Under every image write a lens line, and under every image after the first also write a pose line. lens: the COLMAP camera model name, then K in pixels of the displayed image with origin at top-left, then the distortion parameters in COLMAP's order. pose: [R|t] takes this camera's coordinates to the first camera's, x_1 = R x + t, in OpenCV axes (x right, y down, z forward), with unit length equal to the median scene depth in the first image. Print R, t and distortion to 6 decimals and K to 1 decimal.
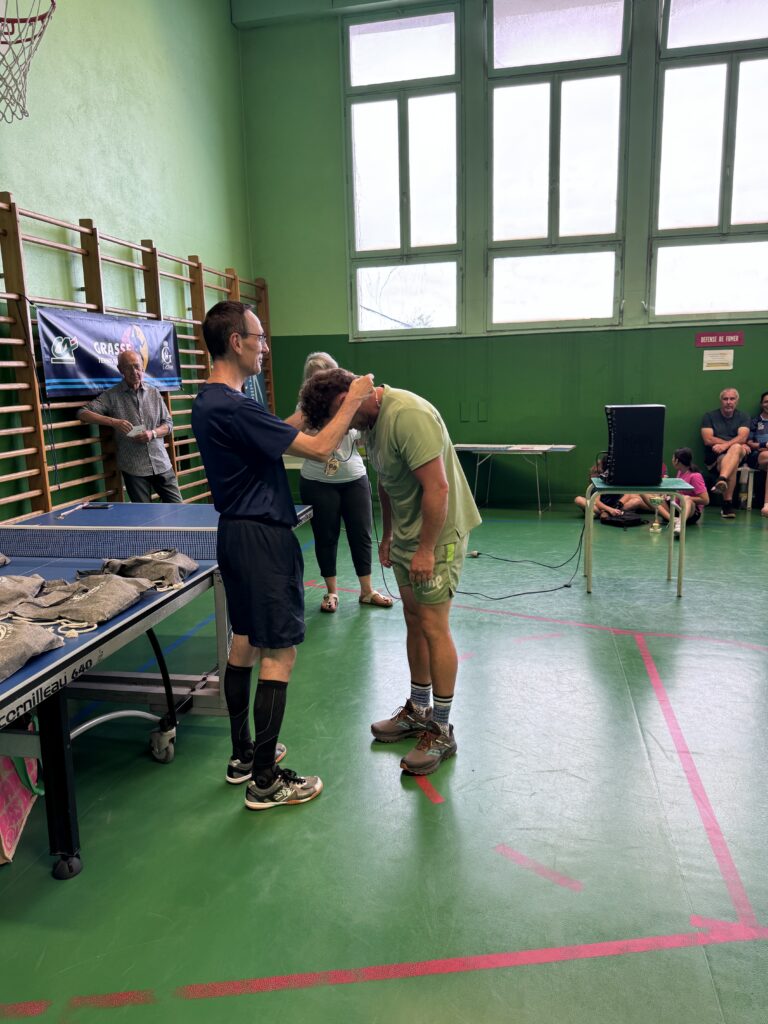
lens RADIAL K [[726.3, 0, 382.7], [0, 726.3, 515.3], [0, 0, 1]] dist [0.031993, -0.047923]
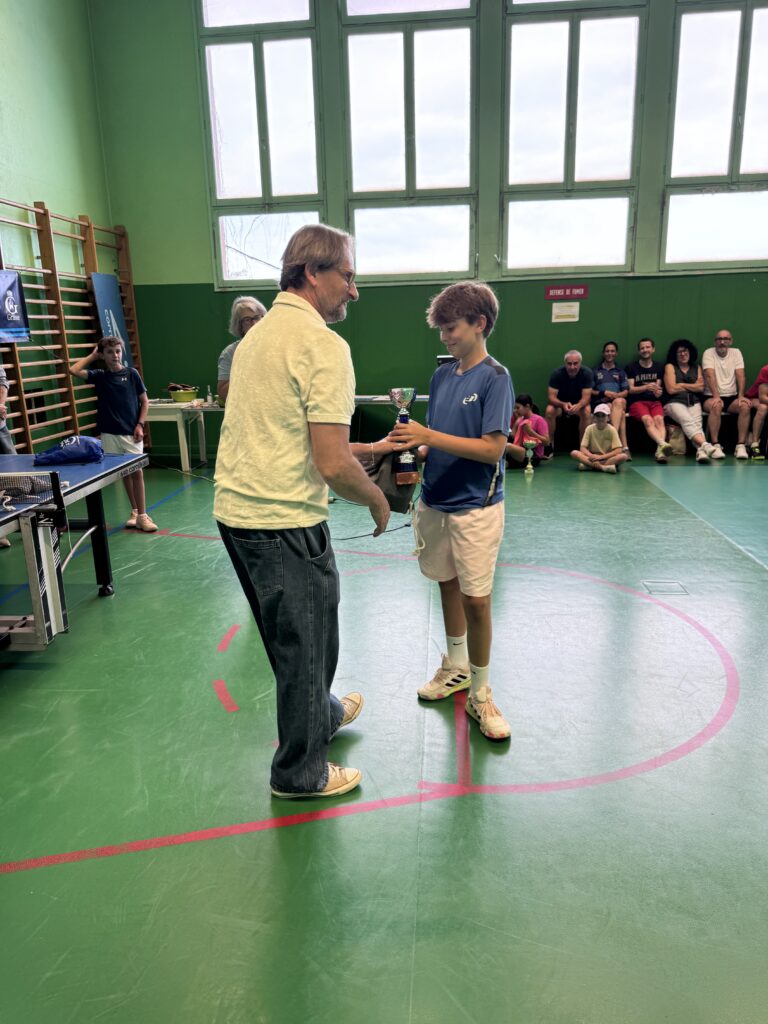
lens RADIAL K [[726.3, 0, 384.1], [0, 726.3, 516.6], [0, 0, 1]] dist [0.031993, -0.047923]
pose [[0.992406, -0.030949, 0.119047, 0.075327], [0.023193, 0.997551, 0.065990, 0.010508], [-0.120798, -0.062728, 0.990693, -0.049882]]
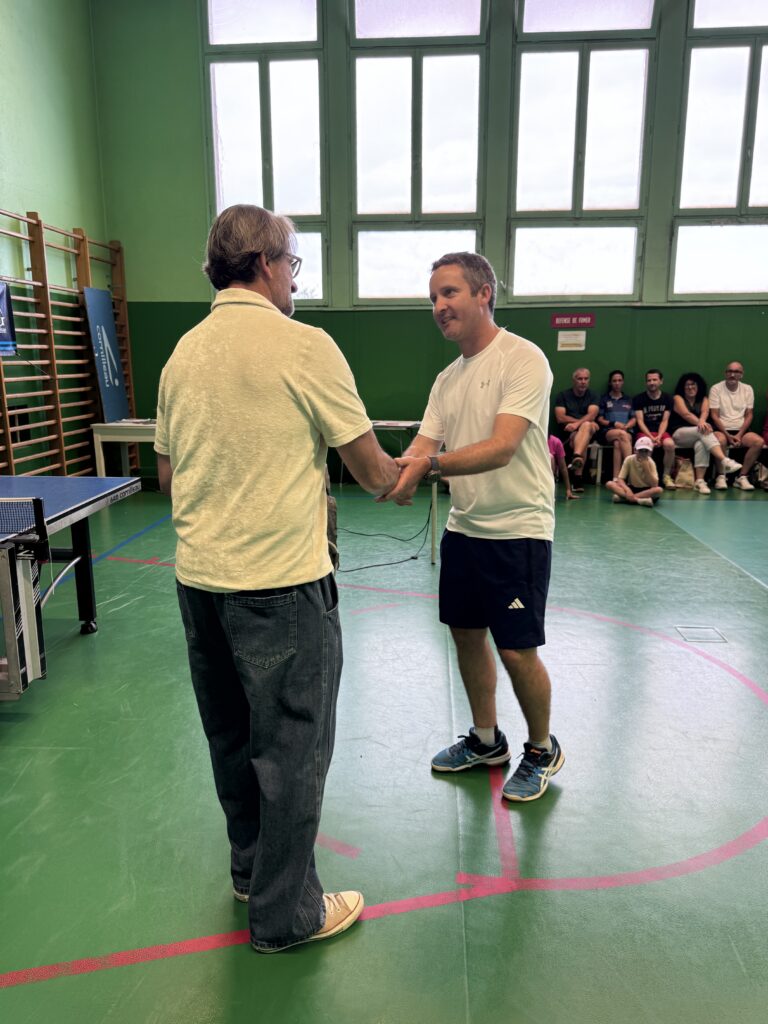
lens RADIAL K [[726.3, 0, 387.4], [0, 726.3, 507.2], [0, 0, 1]] dist [0.031993, -0.047923]
pose [[0.989359, -0.005583, 0.145390, 0.057439], [0.002845, 0.999815, 0.019030, 0.005774], [-0.145469, -0.018414, 0.989191, 0.005015]]
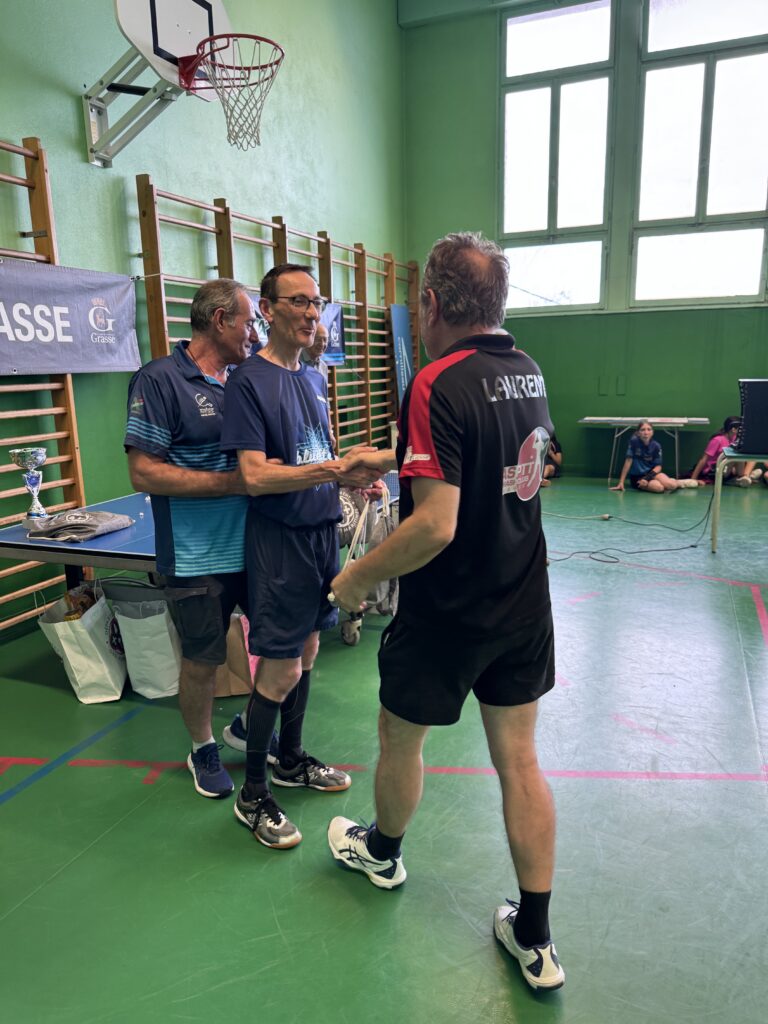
lens RADIAL K [[726.3, 0, 383.1], [0, 726.3, 522.3], [0, 0, 1]] dist [0.031993, -0.047923]
pose [[0.984081, 0.041994, -0.172687, -0.012172], [-0.035237, 0.998496, 0.042008, 0.026233], [0.174191, -0.035254, 0.984081, -0.123951]]
